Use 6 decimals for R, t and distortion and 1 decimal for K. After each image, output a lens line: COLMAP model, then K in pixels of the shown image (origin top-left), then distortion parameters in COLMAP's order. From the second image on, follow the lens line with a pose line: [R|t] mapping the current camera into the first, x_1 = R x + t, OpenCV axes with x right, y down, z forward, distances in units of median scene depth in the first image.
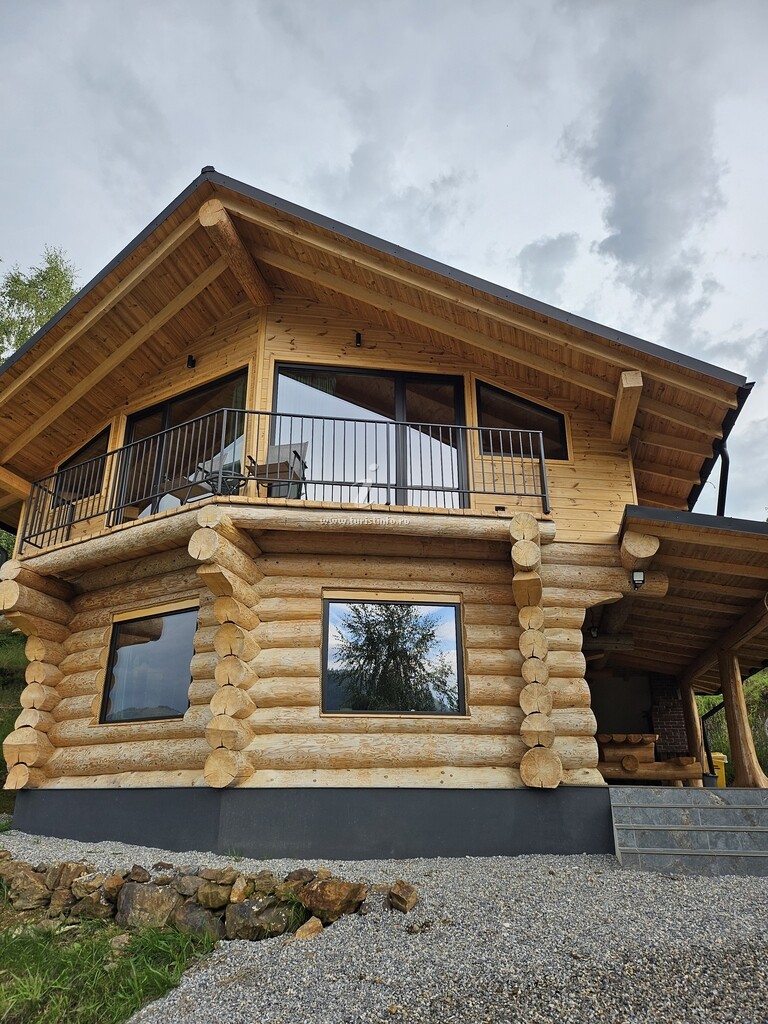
lens RADIAL K [[725.4, 0, 384.0], [0, 725.4, 512.0], [0, 0, 1]] dist [0.052184, -0.002218]
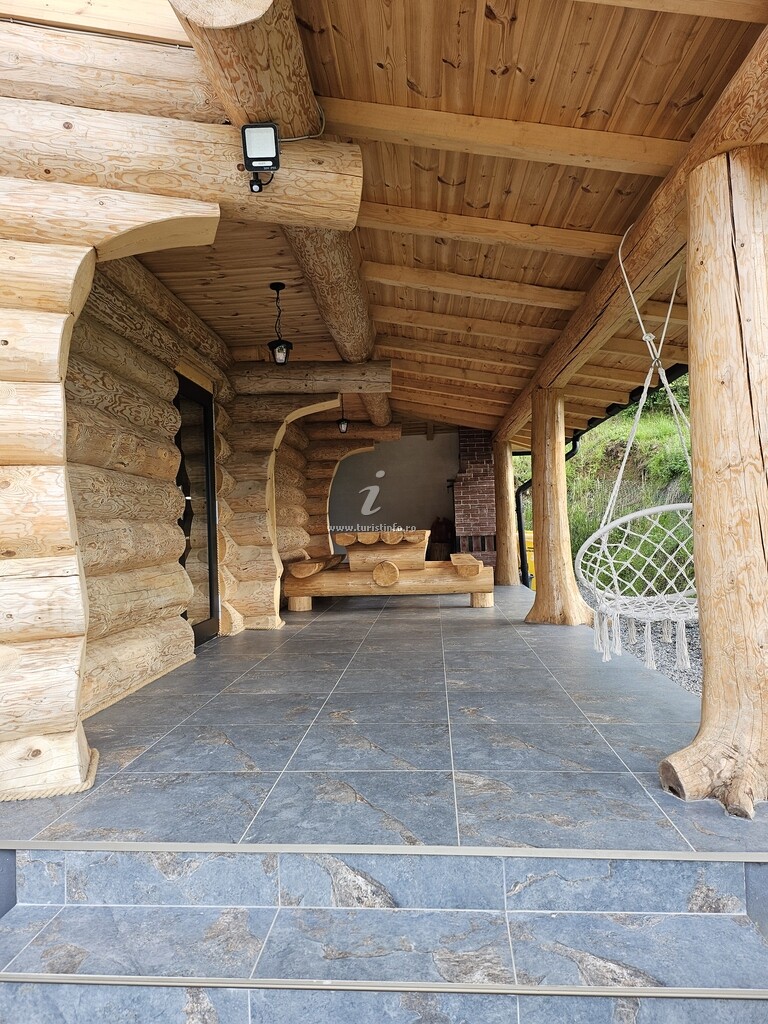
lens RADIAL K [[698.0, 0, 384.0], [0, 698.0, 512.0], [0, 0, 1]] dist [-0.003733, -0.000935]
pose [[0.988529, -0.037587, 0.146281, 0.288642], [-0.012977, 0.943819, 0.330207, 0.113748], [-0.150475, -0.328317, 0.932505, 0.541160]]
